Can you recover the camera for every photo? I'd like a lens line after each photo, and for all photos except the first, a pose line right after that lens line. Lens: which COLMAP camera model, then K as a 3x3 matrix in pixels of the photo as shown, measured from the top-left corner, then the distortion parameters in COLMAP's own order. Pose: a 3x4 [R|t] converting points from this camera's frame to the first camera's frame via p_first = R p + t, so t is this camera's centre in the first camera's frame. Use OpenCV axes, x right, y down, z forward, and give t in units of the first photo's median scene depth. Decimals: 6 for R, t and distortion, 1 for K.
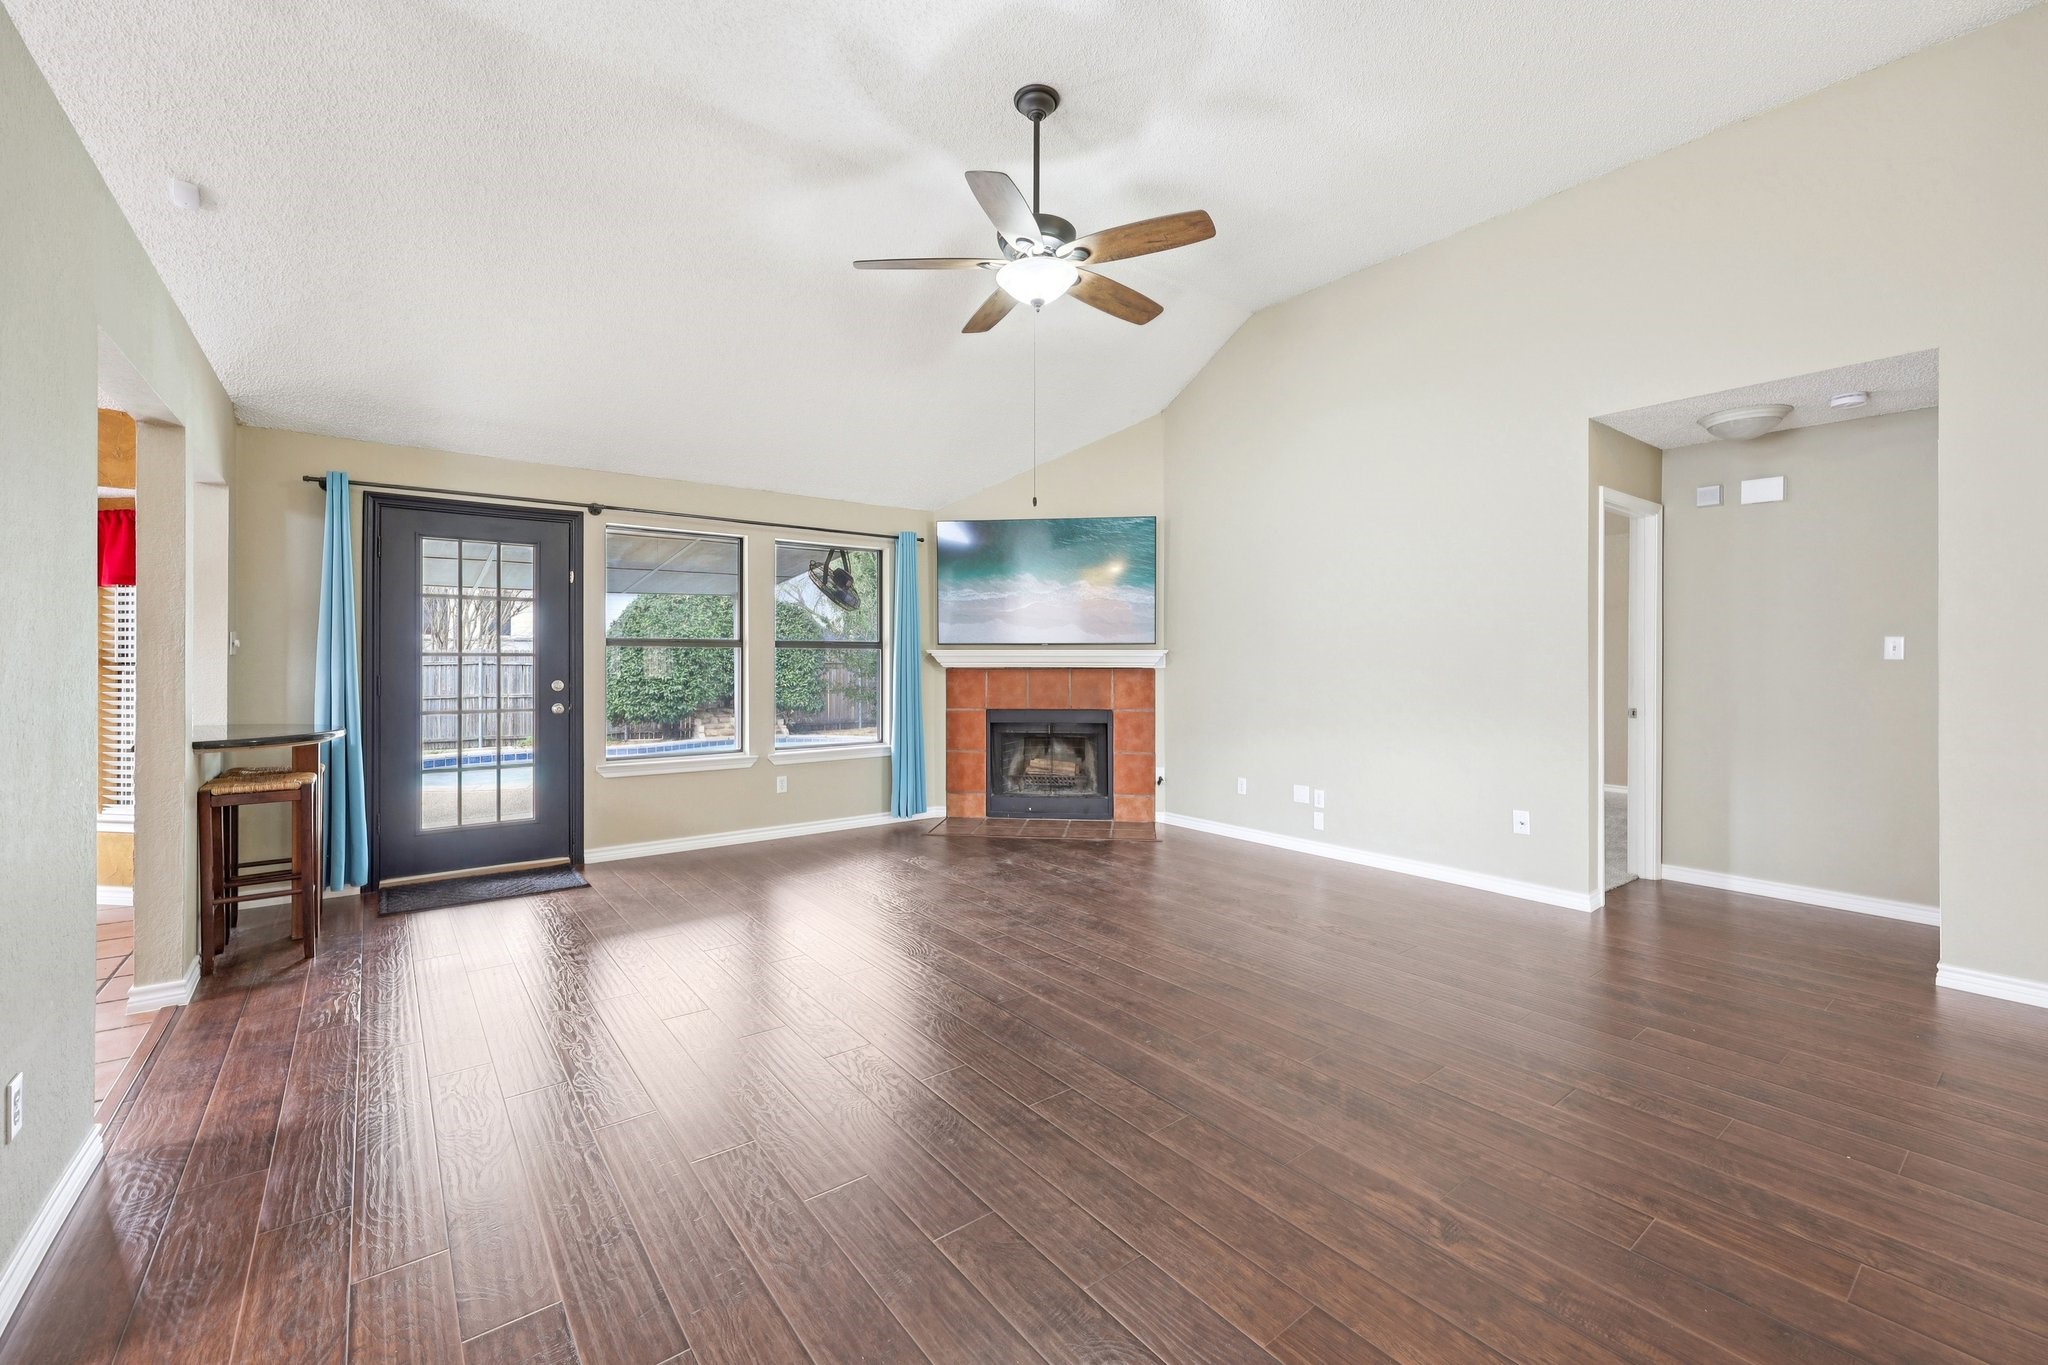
lens RADIAL K [[835.7, 0, 1021.2], [0, 835.7, 678.4], [0, 0, 1]] dist [-0.014326, -0.000109]
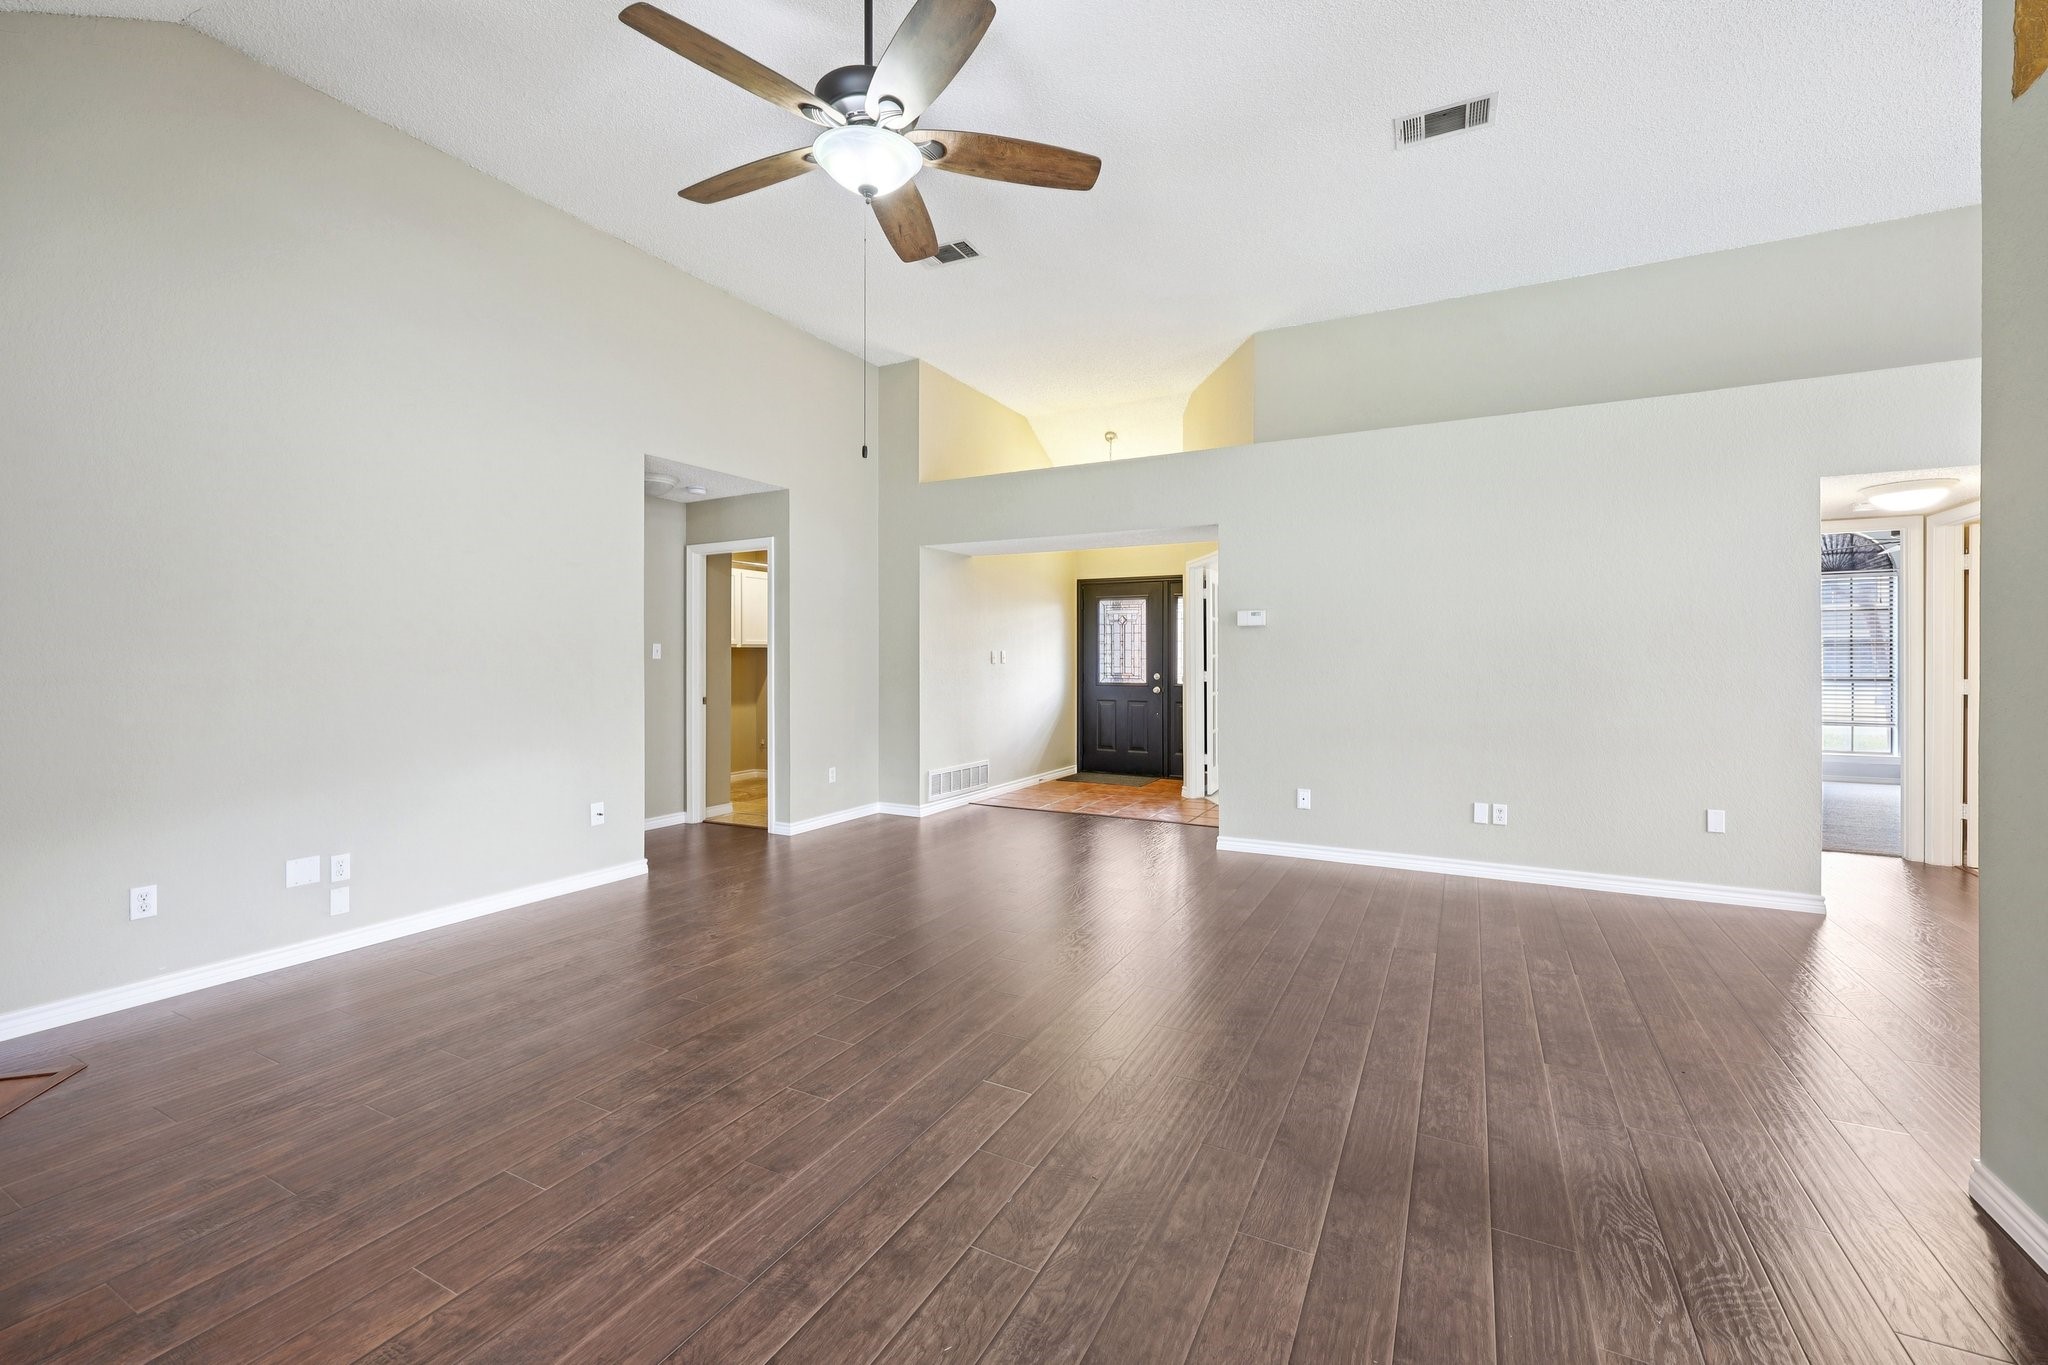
lens RADIAL K [[844.0, 0, 1035.0], [0, 844.0, 661.7], [0, 0, 1]] dist [0.000726, 0.000036]
pose [[-0.427820, -0.003855, 0.903856, -0.412988], [0.021291, 0.999670, 0.014341, -0.015181], [-0.903613, 0.025379, -0.427597, 0.661771]]
